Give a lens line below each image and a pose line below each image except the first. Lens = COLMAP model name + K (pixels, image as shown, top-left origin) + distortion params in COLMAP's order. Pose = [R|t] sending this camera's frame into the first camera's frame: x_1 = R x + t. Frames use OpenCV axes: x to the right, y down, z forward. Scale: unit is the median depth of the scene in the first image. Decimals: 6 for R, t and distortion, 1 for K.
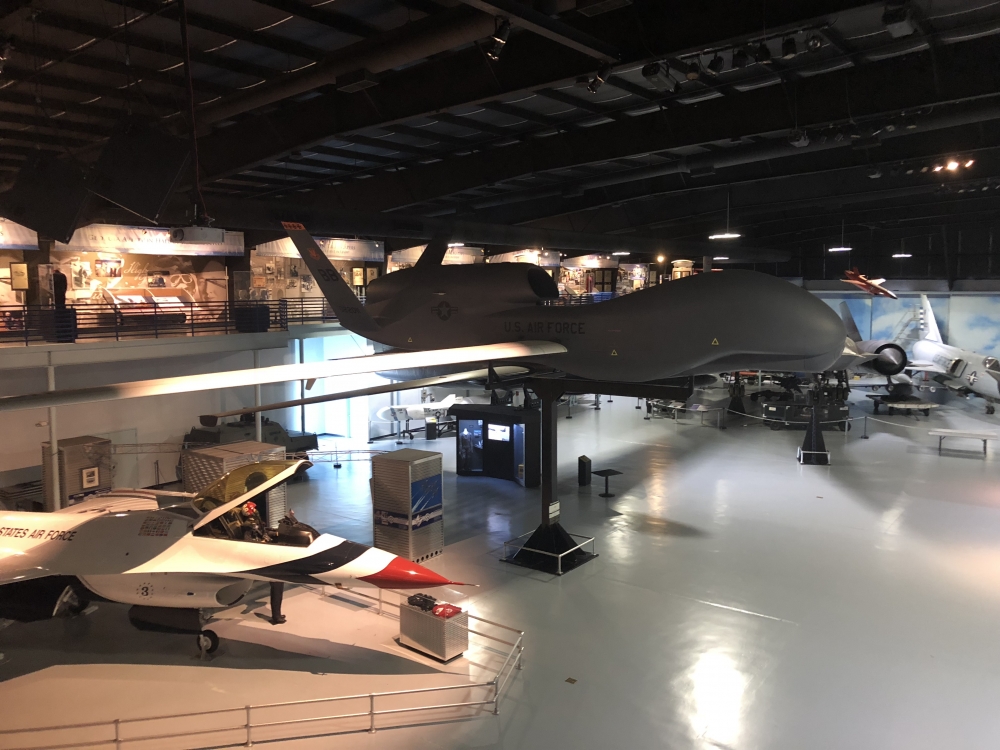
lens RADIAL K [[839.7, 0, 500.0], [0, 839.7, 375.0], [0, 0, 1]] dist [0.009792, -0.002665]
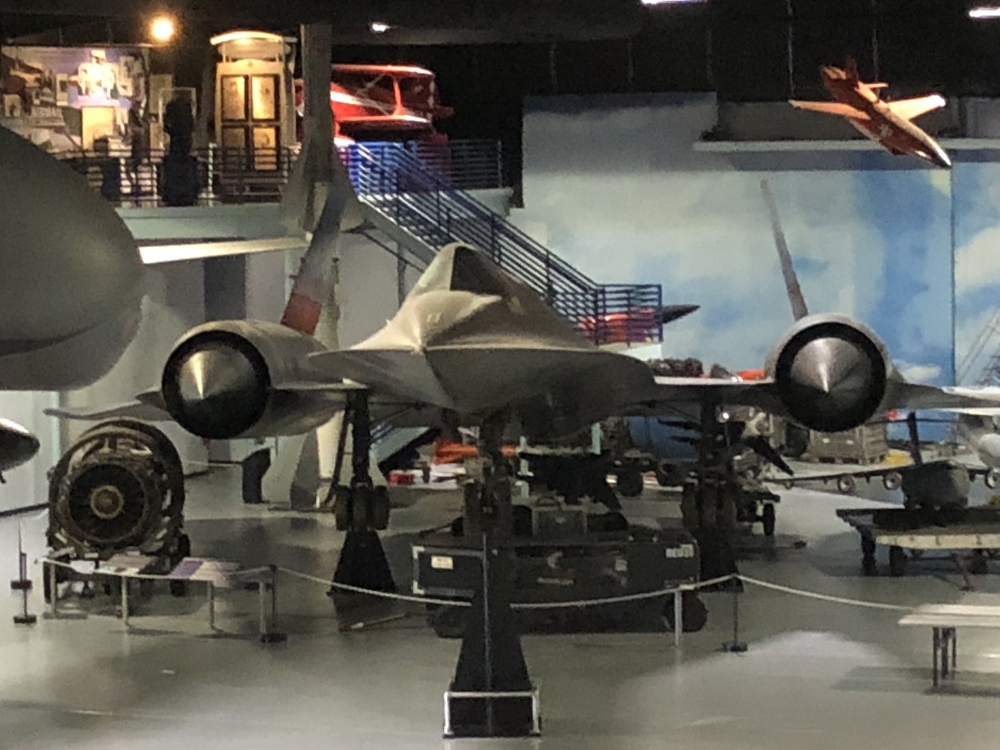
lens RADIAL K [[3634.9, 0, 500.0], [0, 3634.9, 375.0], [0, 0, 1]] dist [0.191839, 2.806681]
pose [[0.982874, -0.024258, 0.182677, 0.121223], [0.031196, 0.998893, -0.035201, 0.020982], [-0.181621, 0.040297, 0.982543, -0.207761]]
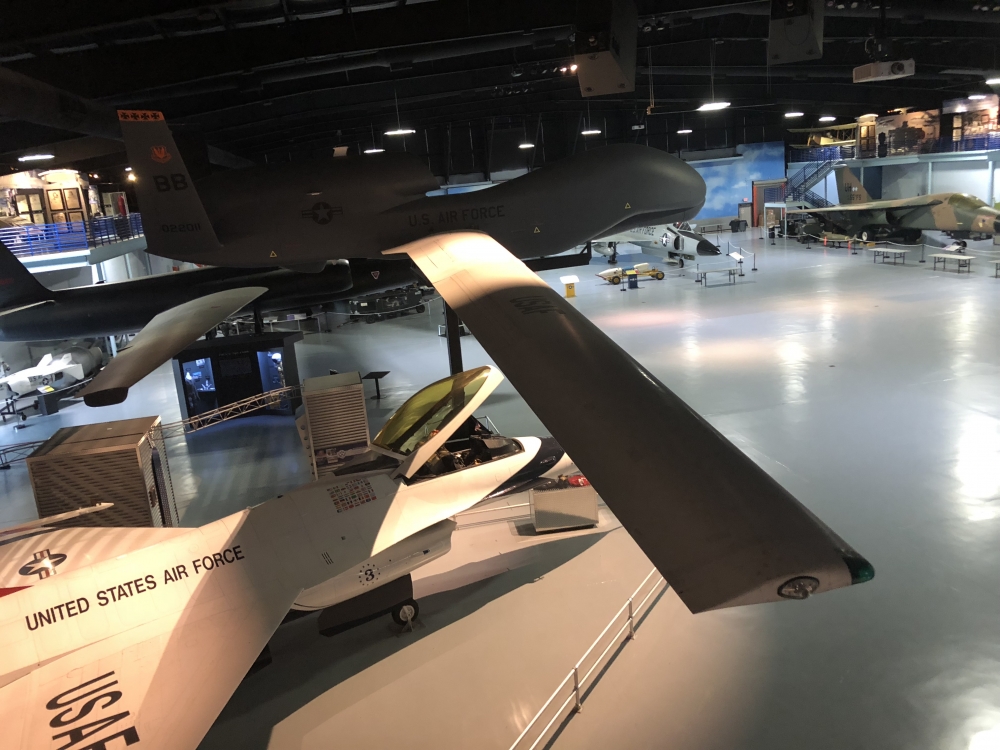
lens RADIAL K [[839.7, 0, 500.0], [0, 839.7, 375.0], [0, 0, 1]] dist [0.009792, -0.002665]
pose [[0.658423, -0.228345, 0.717173, -0.346343], [0.167143, 0.973435, 0.156488, -0.010460], [-0.733854, 0.016835, 0.679098, 0.151660]]
